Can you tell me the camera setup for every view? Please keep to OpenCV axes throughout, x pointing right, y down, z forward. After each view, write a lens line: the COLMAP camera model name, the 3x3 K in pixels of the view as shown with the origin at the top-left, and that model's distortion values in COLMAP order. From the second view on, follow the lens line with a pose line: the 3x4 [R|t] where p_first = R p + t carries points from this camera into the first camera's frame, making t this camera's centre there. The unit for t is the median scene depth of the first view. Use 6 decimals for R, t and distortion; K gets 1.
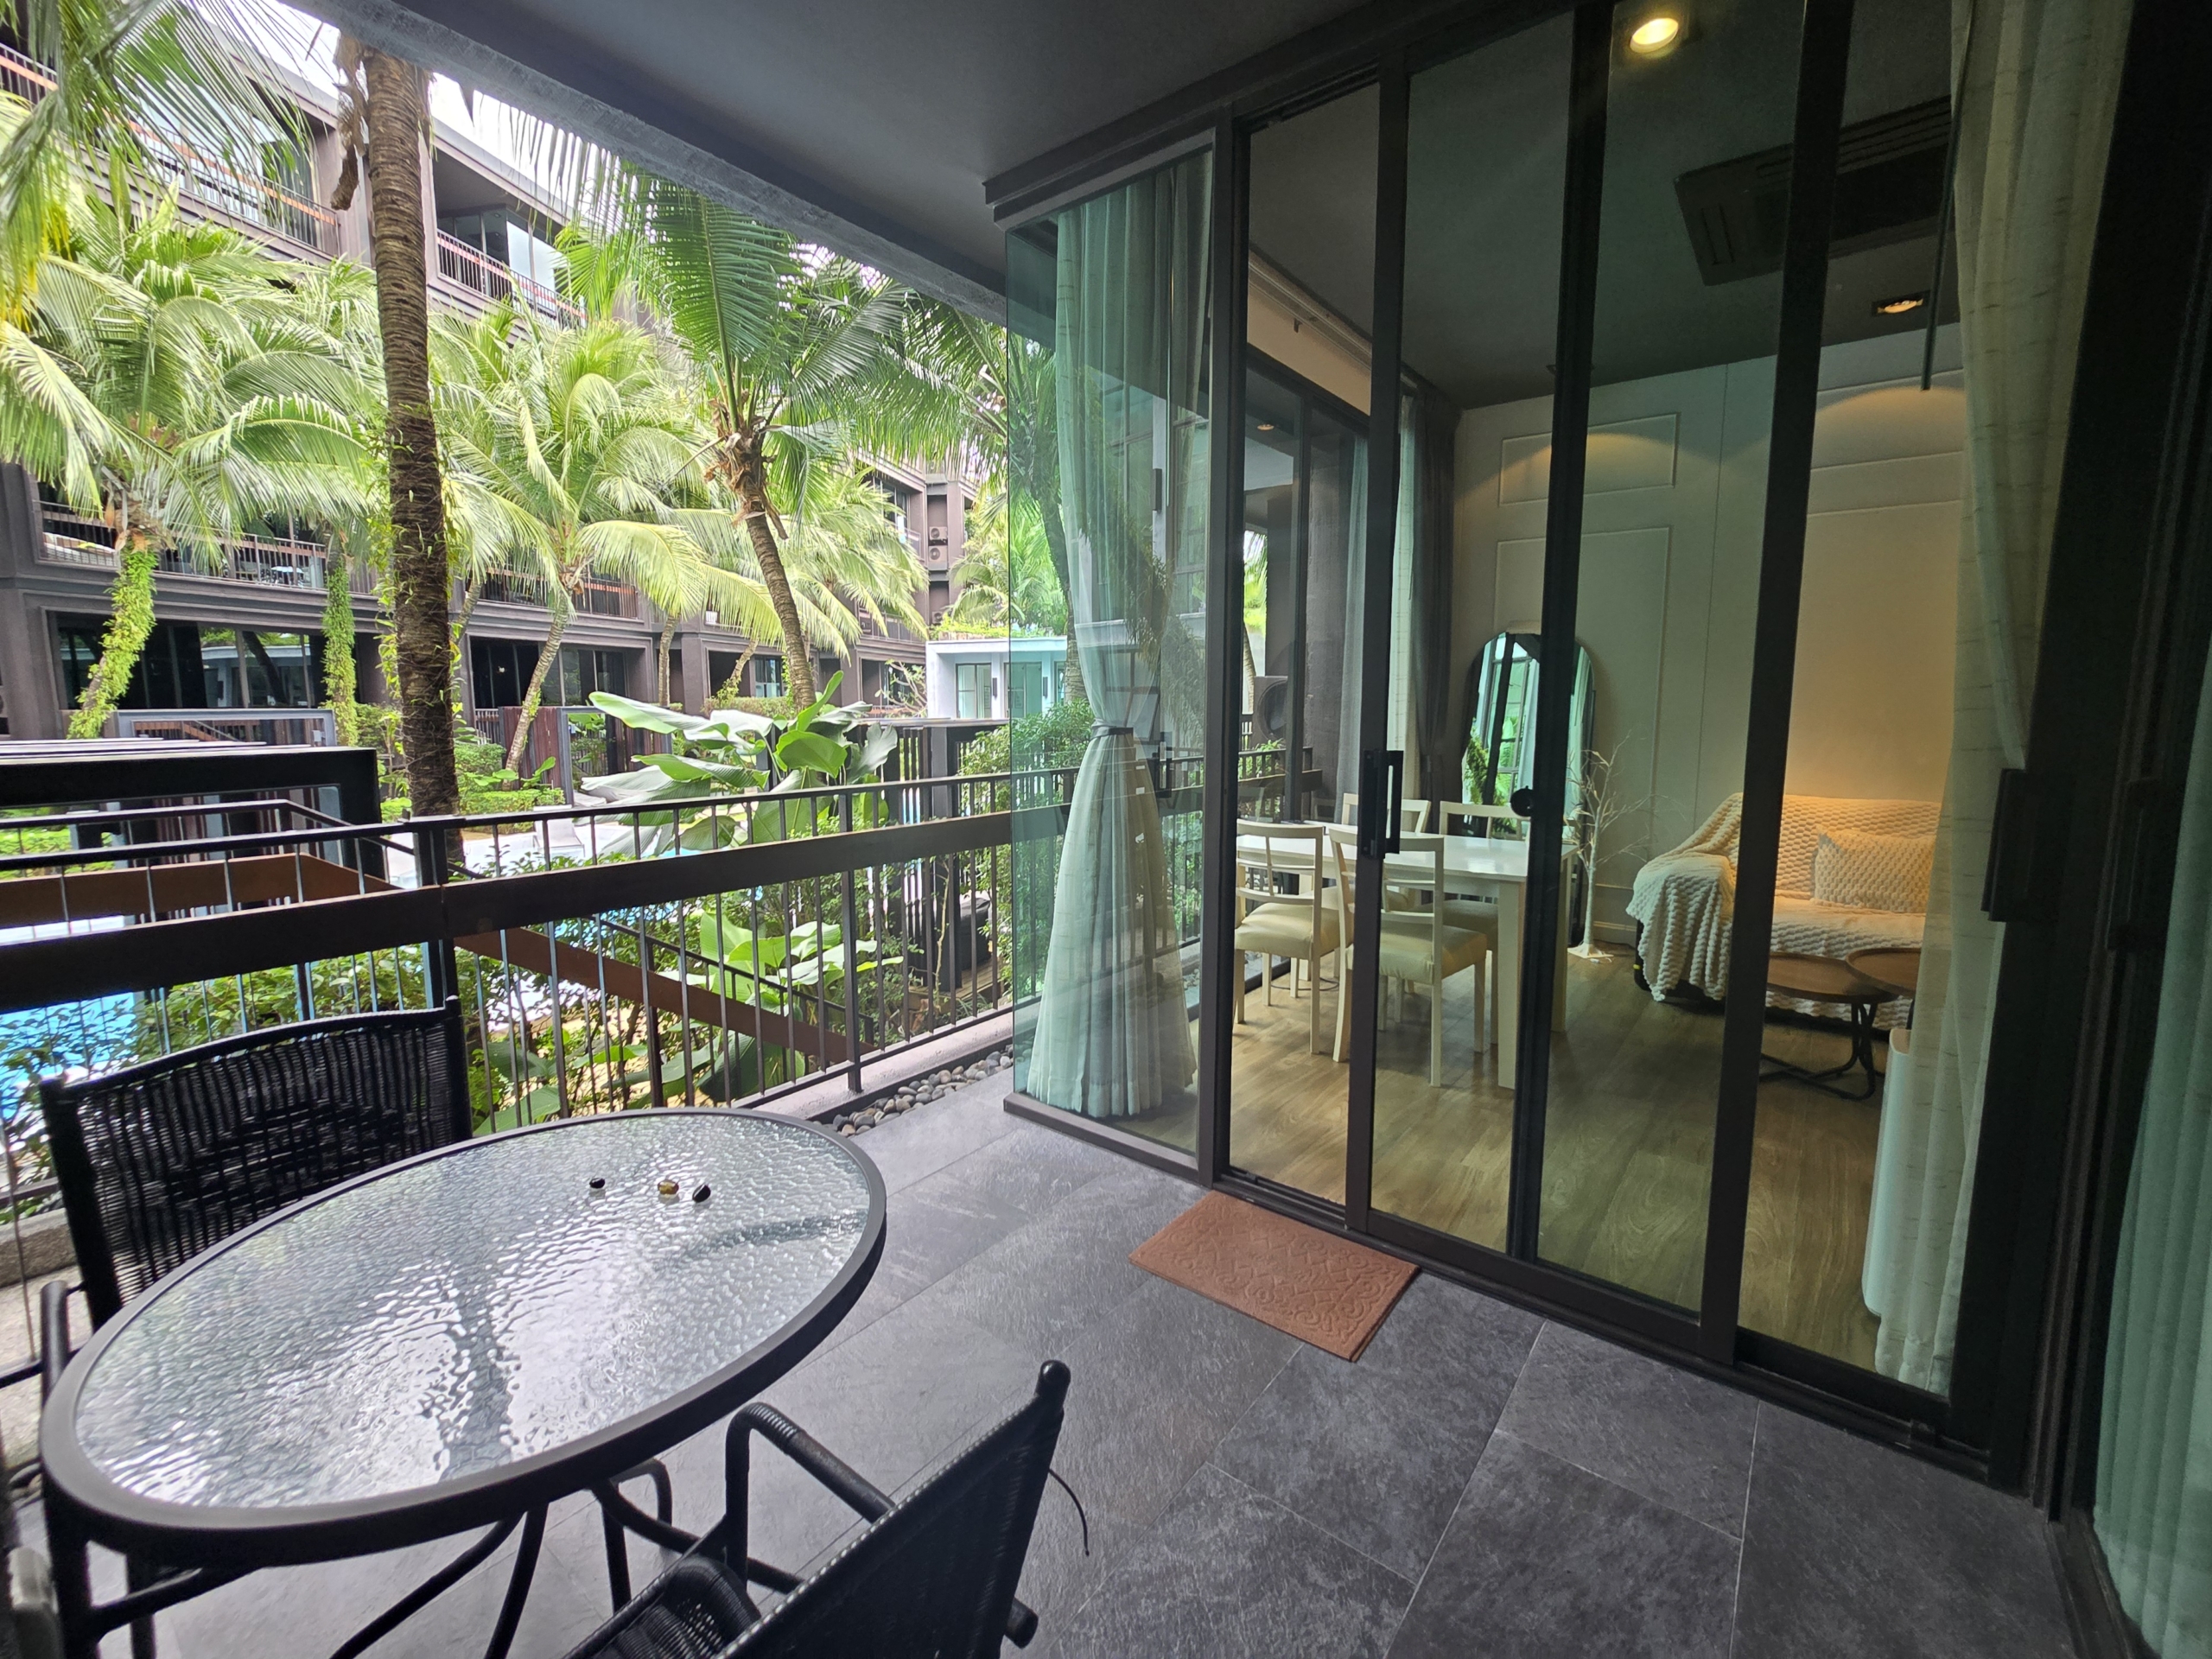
lens RADIAL K [[892.3, 0, 1106.9], [0, 892.3, 807.6], [0, 0, 1]] dist [-0.002784, -0.000350]
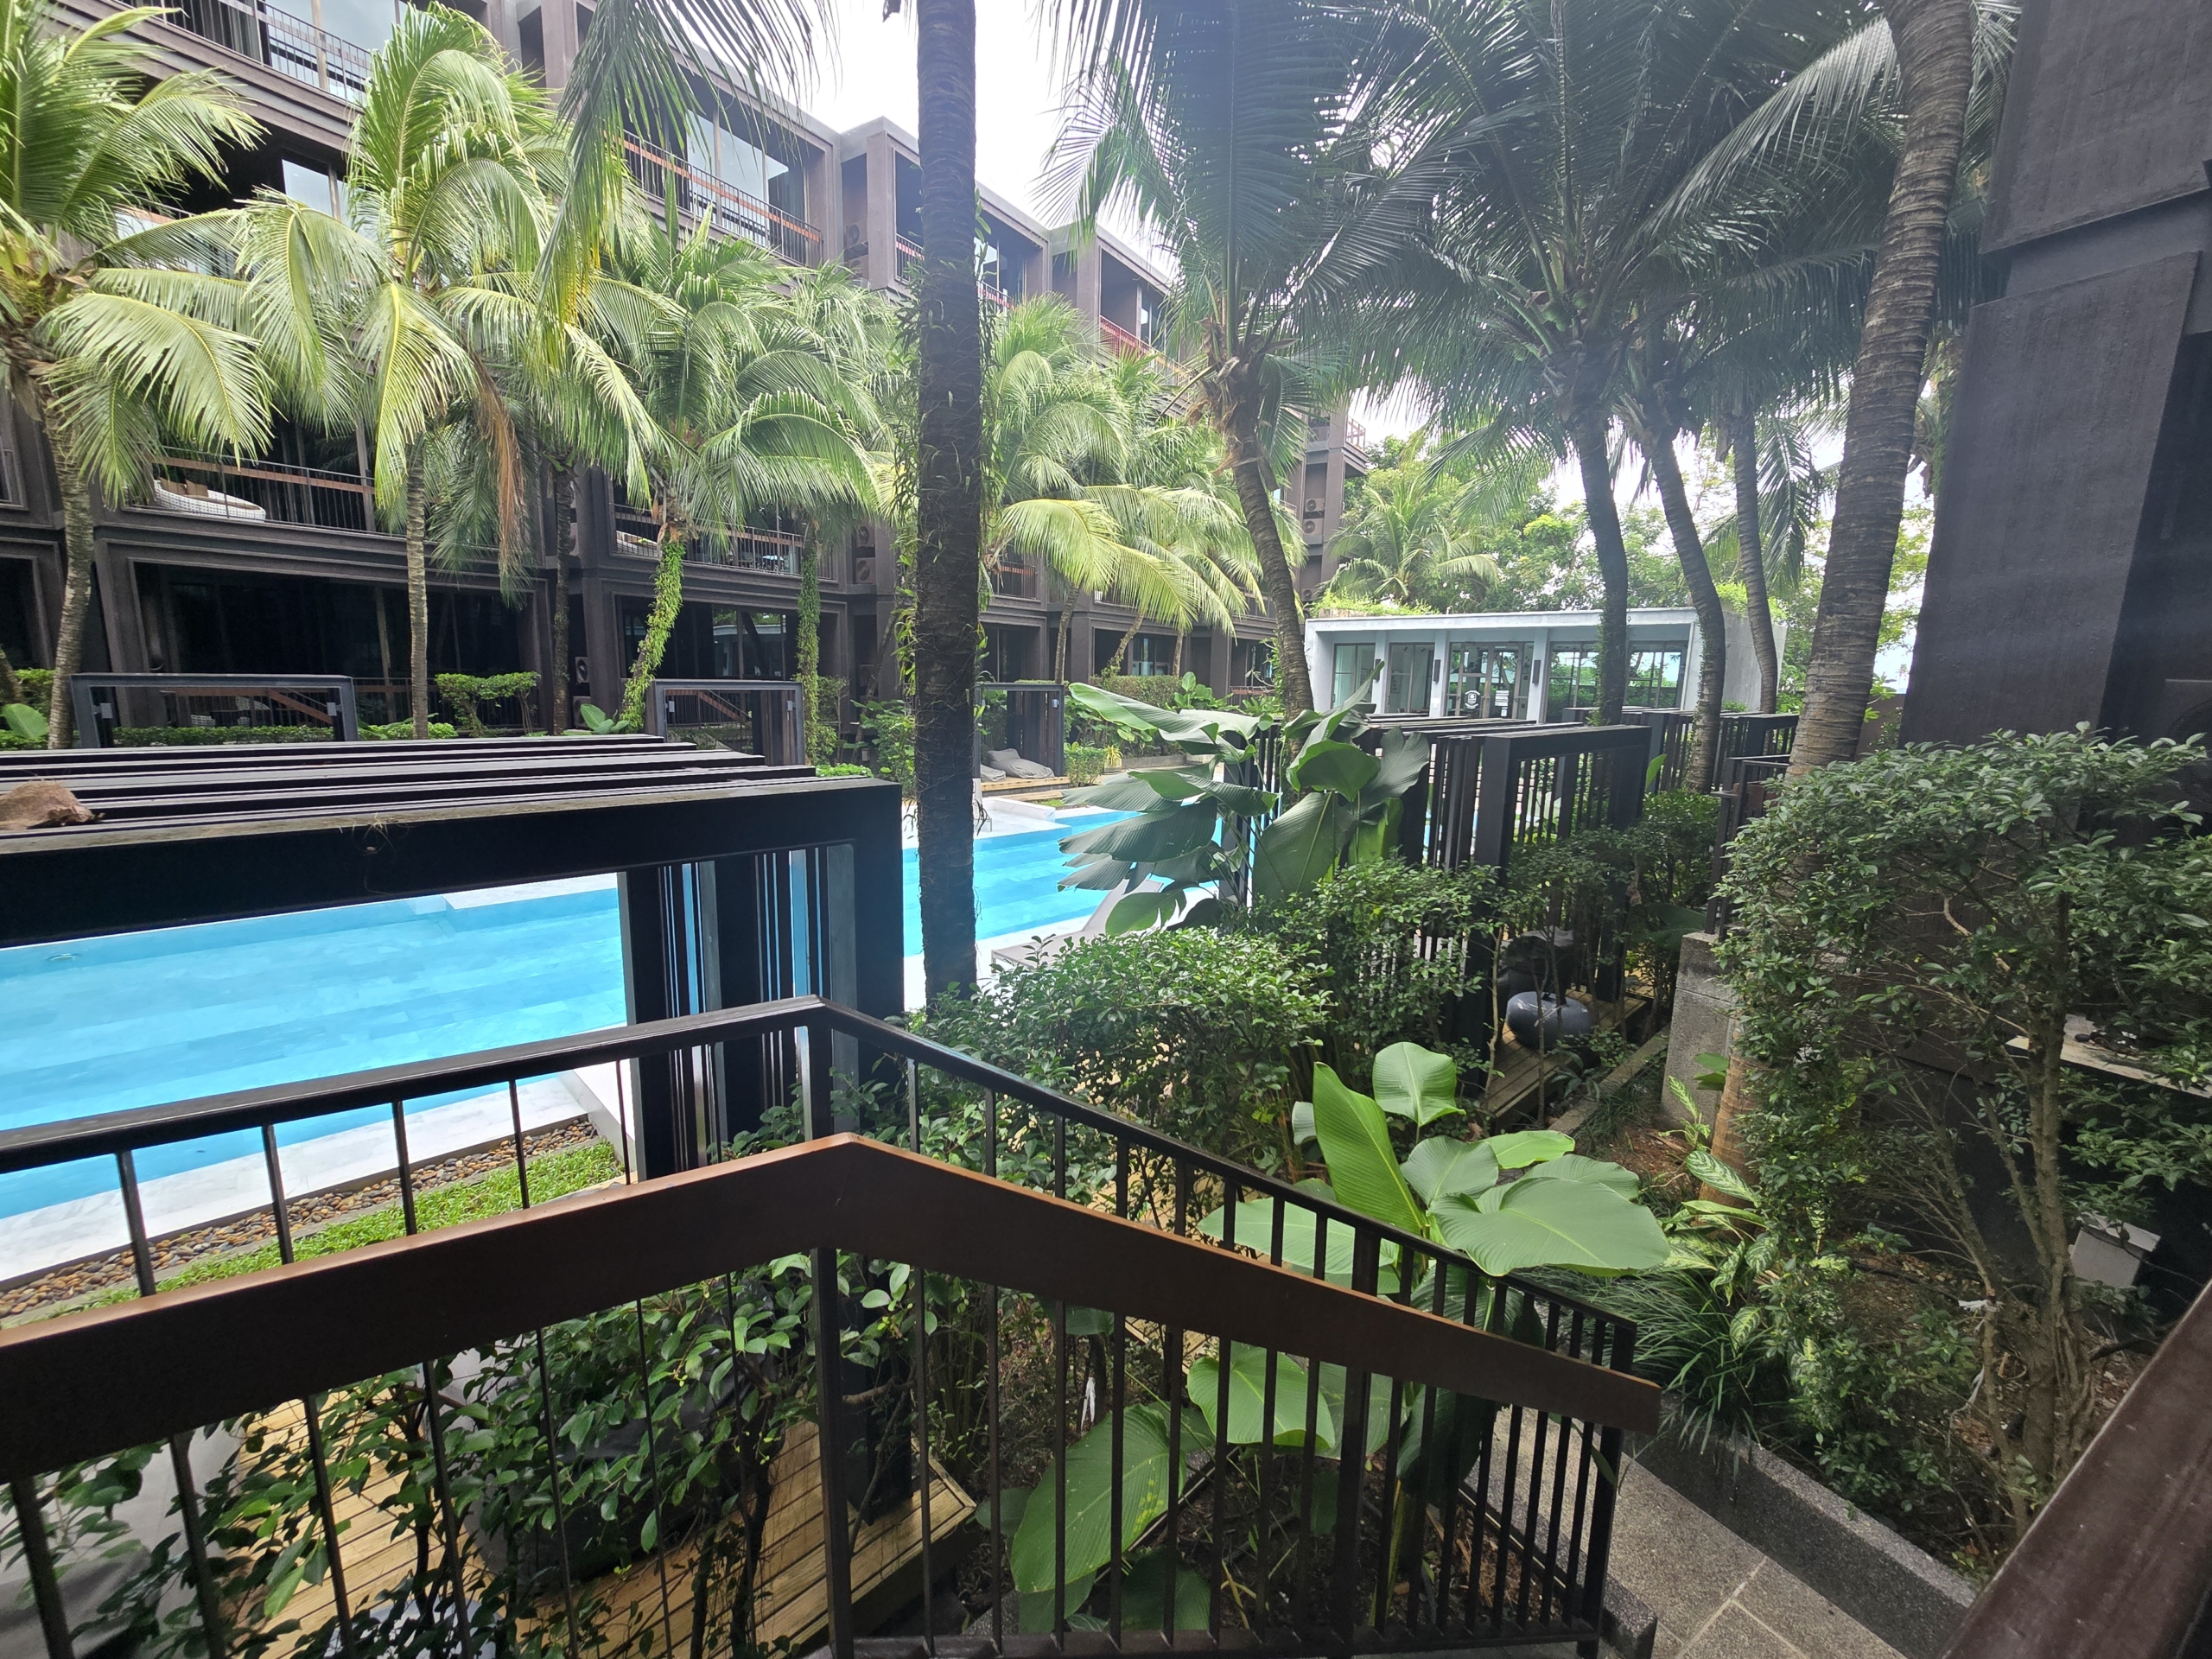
lens RADIAL K [[889.0, 0, 1106.0], [0, 889.0, 829.5], [0, 0, 1]] dist [0.001018, -0.000068]
pose [[0.928320, 0.082958, -0.362410, -0.101058], [-0.065795, 0.996060, 0.059468, -0.018452], [0.365915, -0.031361, 0.930120, 0.102260]]
